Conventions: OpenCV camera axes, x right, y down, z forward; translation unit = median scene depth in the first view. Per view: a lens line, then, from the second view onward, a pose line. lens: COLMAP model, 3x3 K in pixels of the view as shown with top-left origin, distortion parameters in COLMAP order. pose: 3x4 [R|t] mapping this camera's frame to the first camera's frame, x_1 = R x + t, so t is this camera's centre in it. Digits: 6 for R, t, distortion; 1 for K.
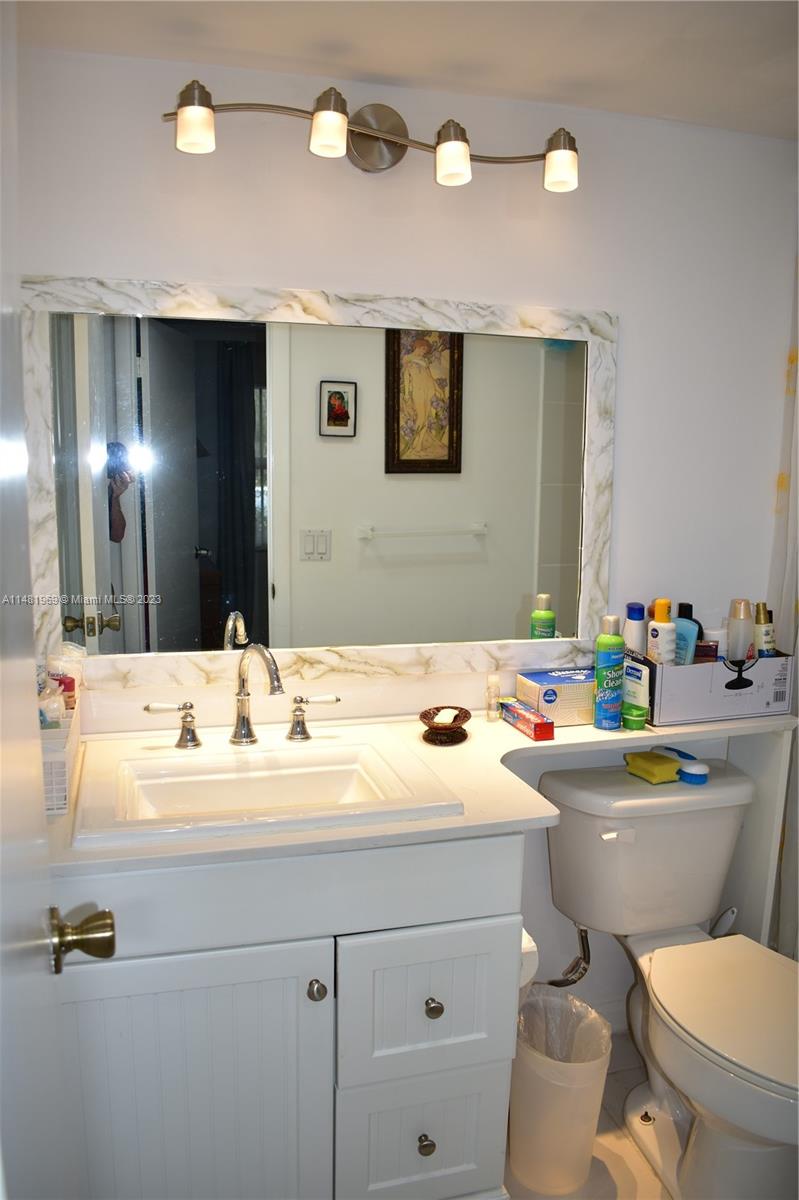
lens RADIAL K [[934.9, 0, 400.0], [0, 934.9, 600.8], [0, 0, 1]] dist [-0.091994, 0.012112]
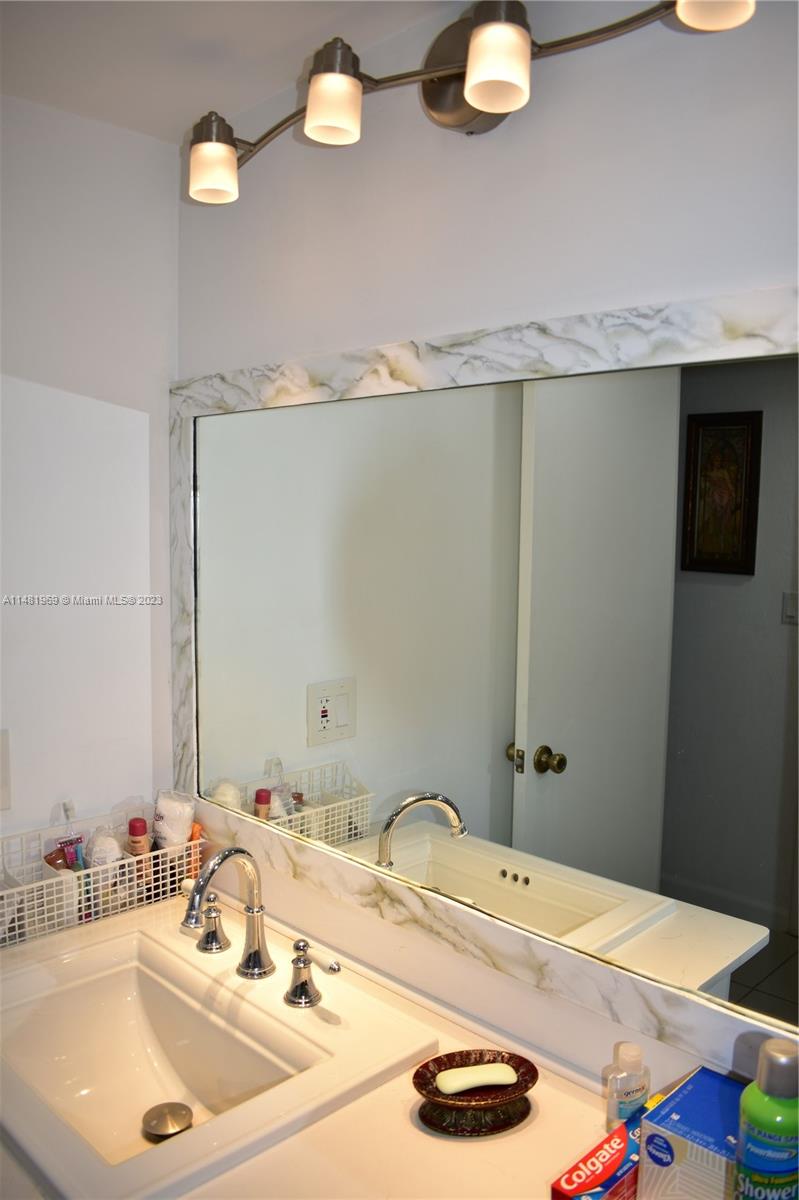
lens RADIAL K [[934.9, 0, 399.6], [0, 934.9, 607.7], [0, 0, 1]] dist [-0.091994, 0.012112]
pose [[0.476668, 0.080750, -0.875367, 0.487506], [-0.134622, 0.990732, 0.018085, -0.157768], [0.868714, 0.109223, 0.483121, 0.687389]]
